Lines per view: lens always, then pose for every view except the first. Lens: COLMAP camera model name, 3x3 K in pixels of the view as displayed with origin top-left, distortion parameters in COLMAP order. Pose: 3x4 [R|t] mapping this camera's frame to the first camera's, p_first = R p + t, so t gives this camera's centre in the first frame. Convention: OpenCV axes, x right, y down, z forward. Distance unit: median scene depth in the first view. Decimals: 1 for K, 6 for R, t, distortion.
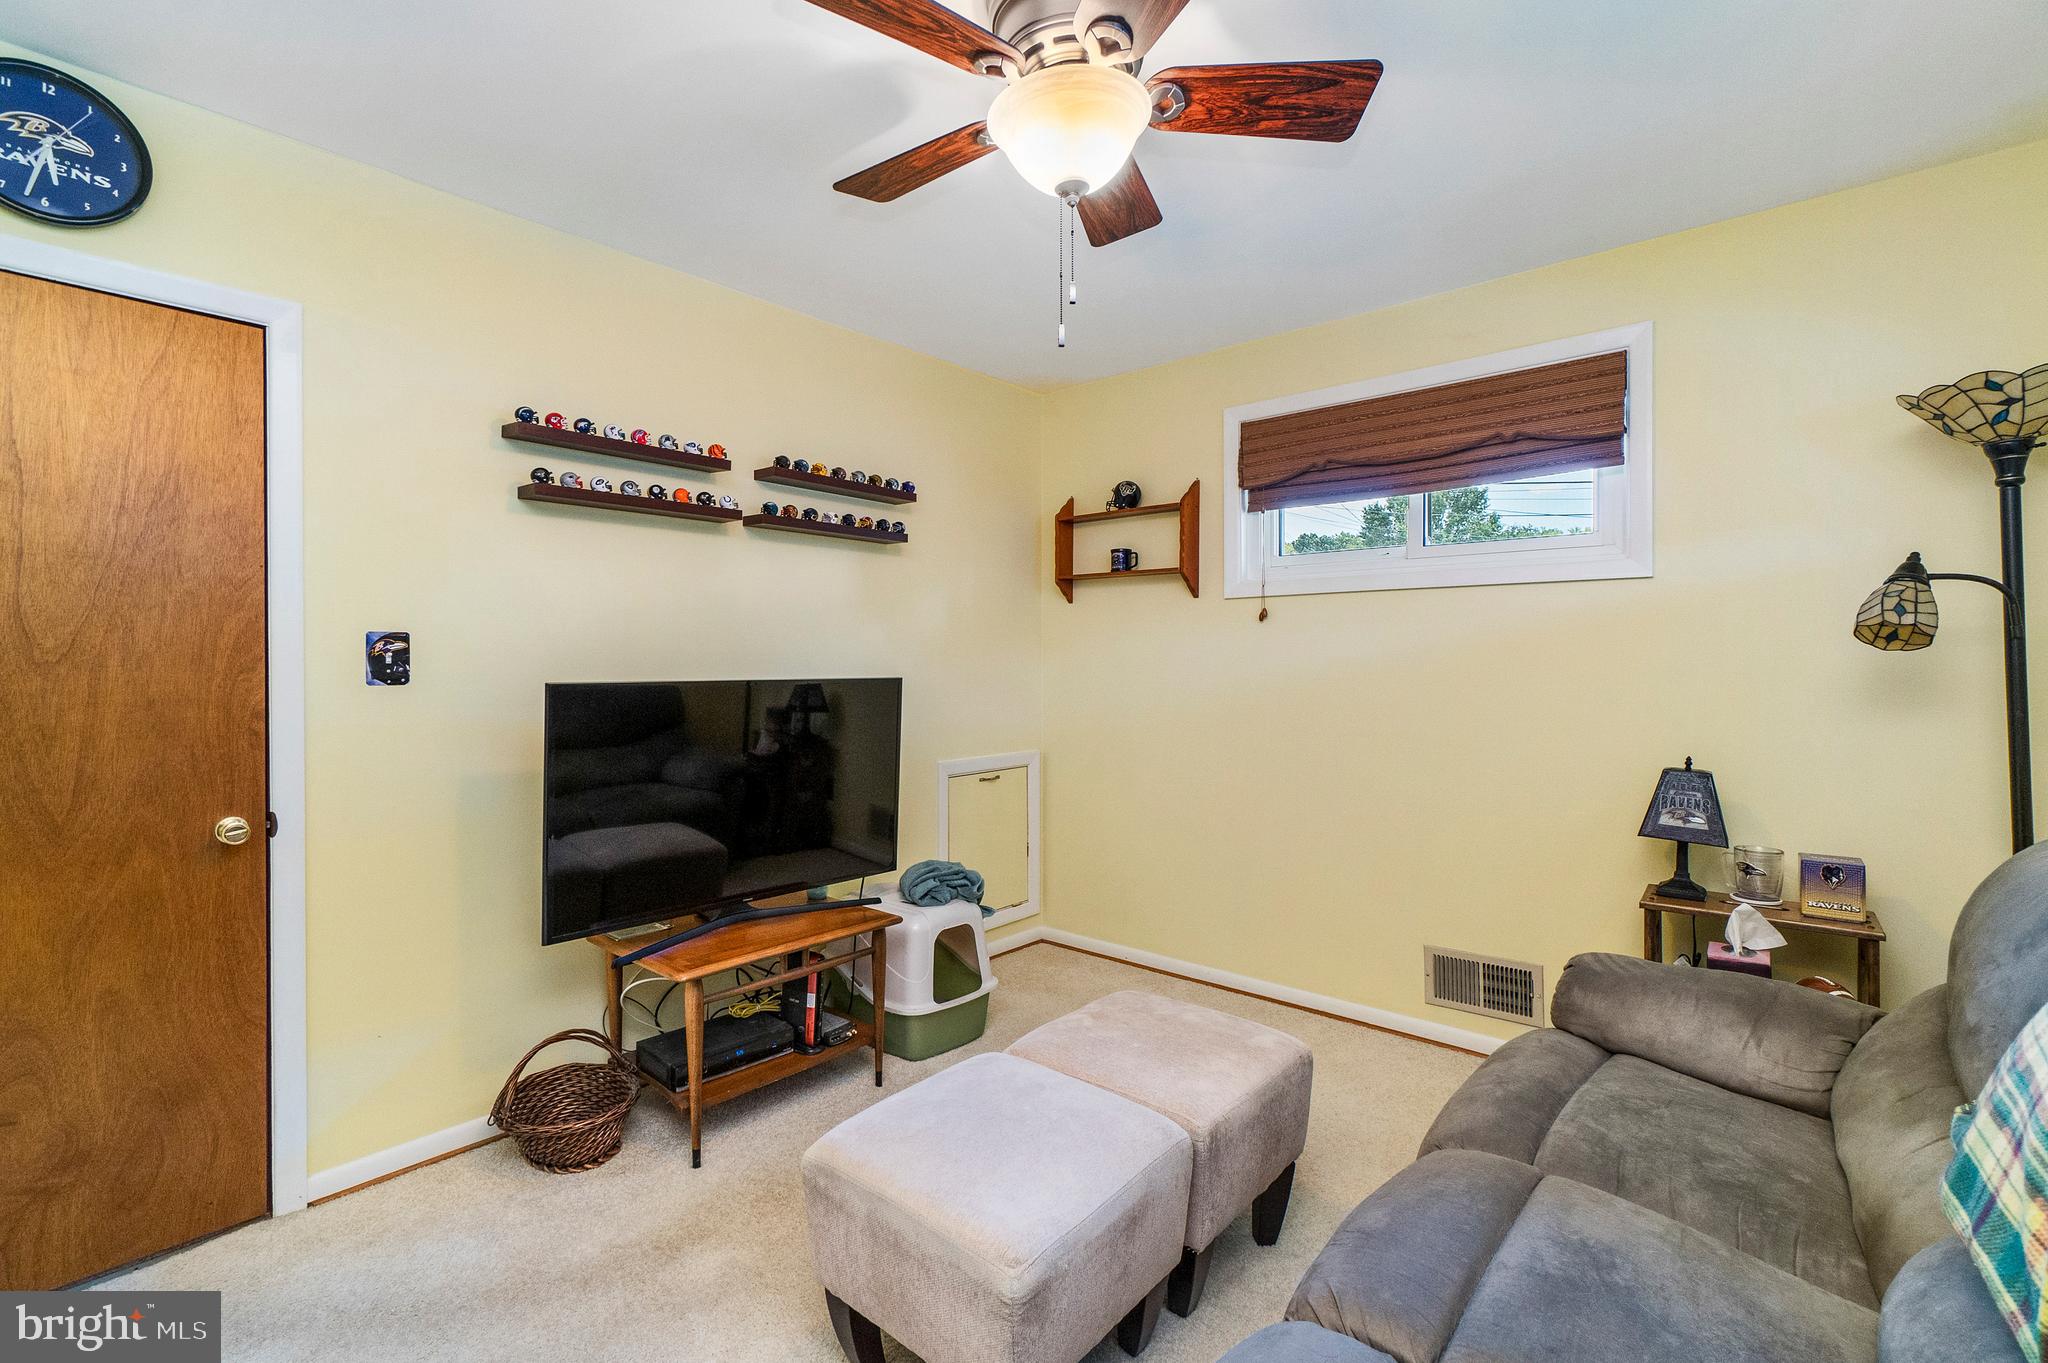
lens RADIAL K [[891.4, 0, 1021.1], [0, 891.4, 678.6], [0, 0, 1]] dist [-0.004050, -0.000653]
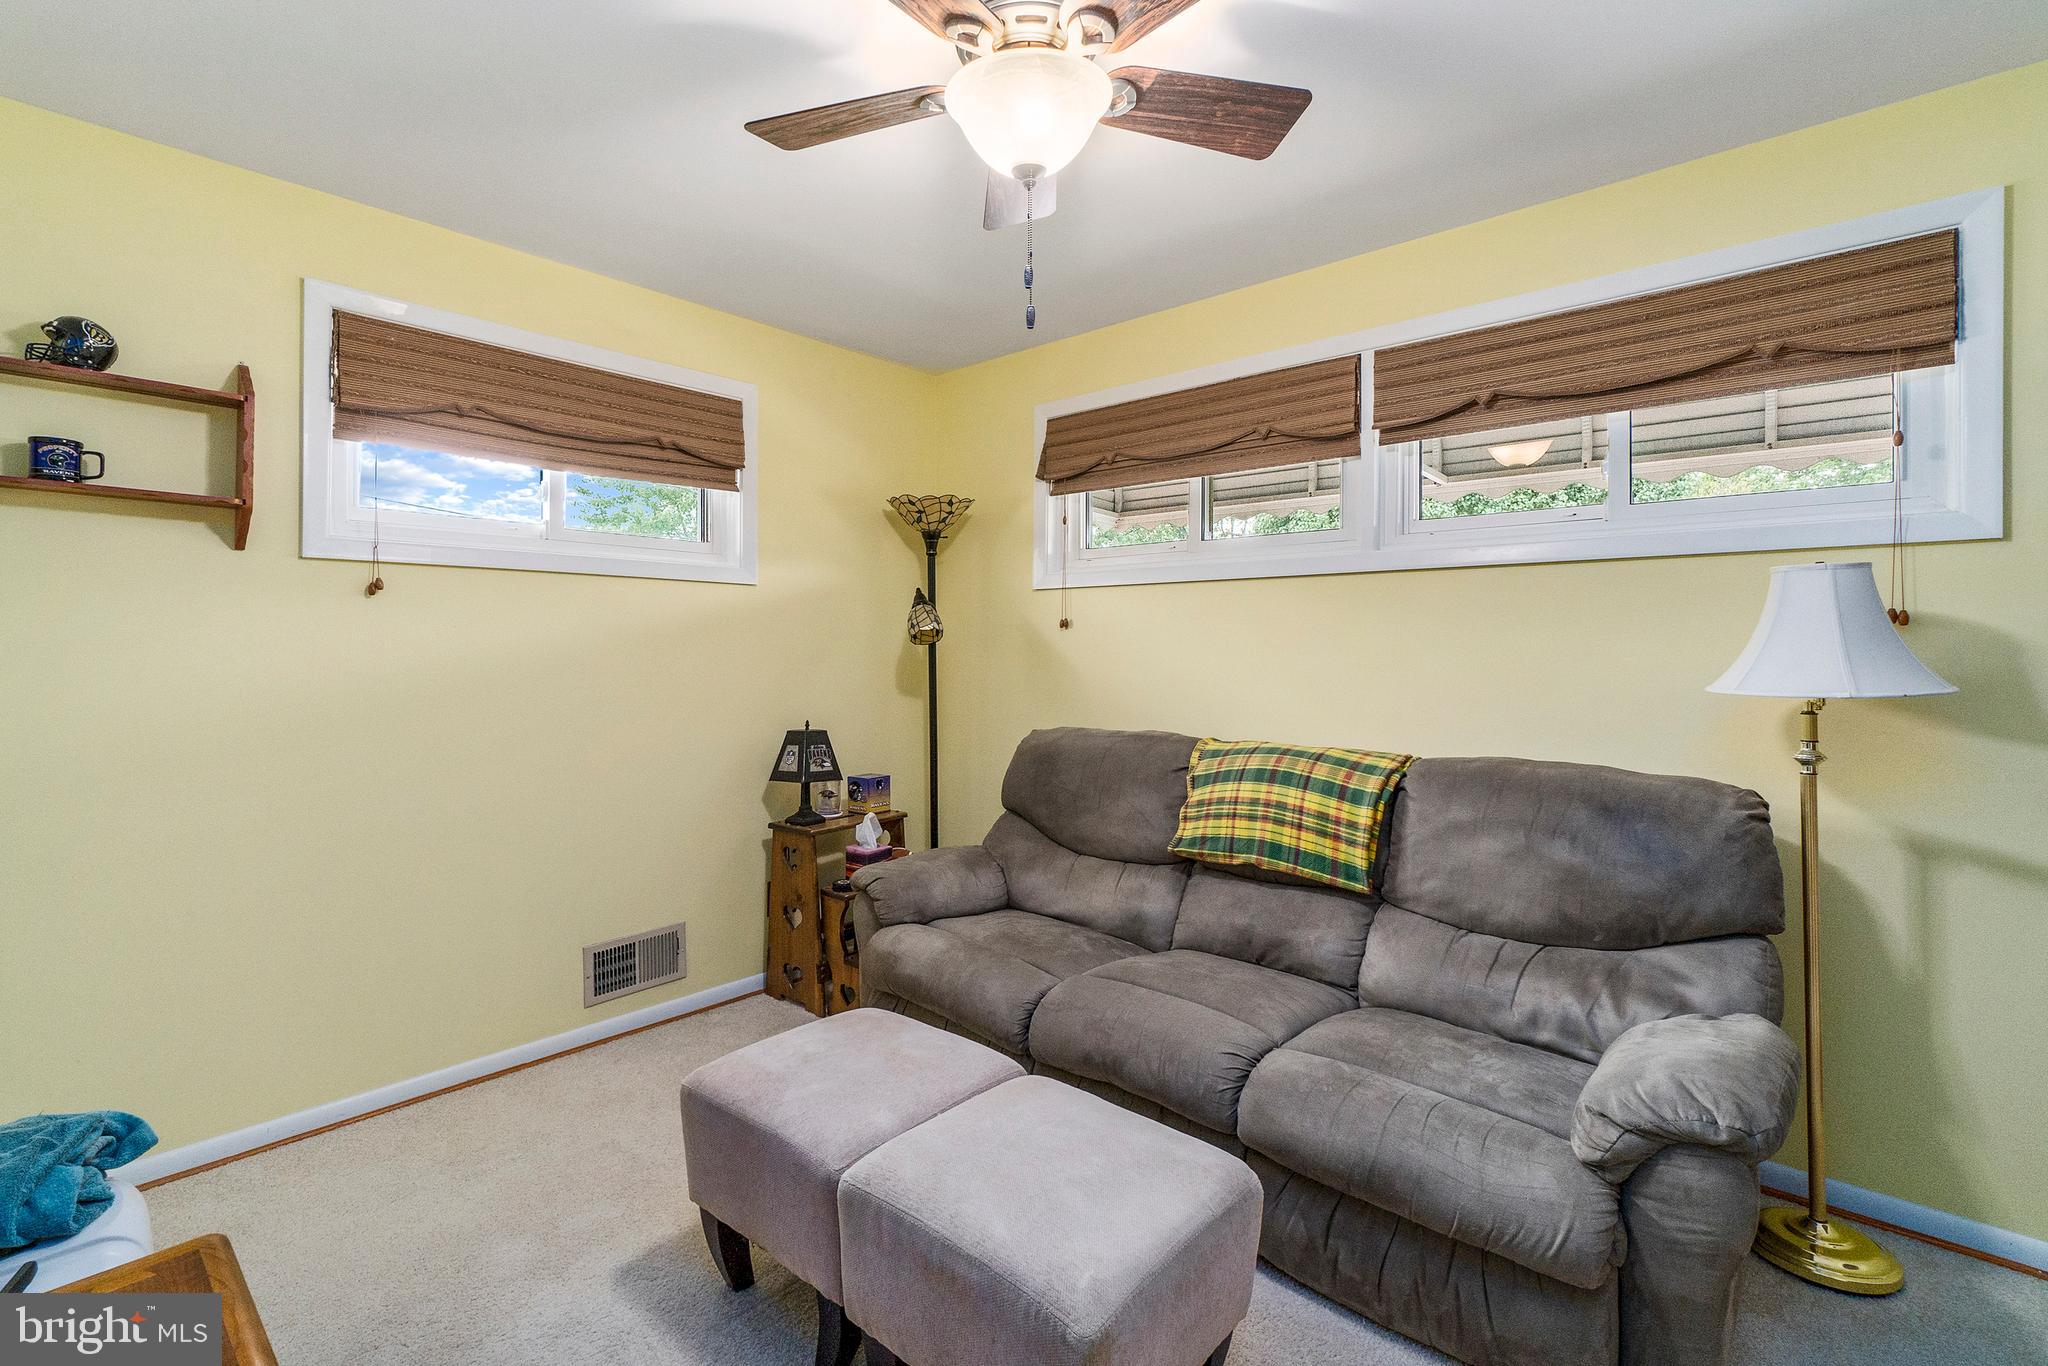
lens RADIAL K [[908.0, 0, 1014.2], [0, 908.0, 662.1], [0, 0, 1]] dist [-0.000190, 0.000080]
pose [[0.029195, -0.015809, 0.999449, -0.486325], [0.015657, 0.999759, 0.015356, -0.014318], [-0.999451, 0.015200, 0.029436, 0.487284]]
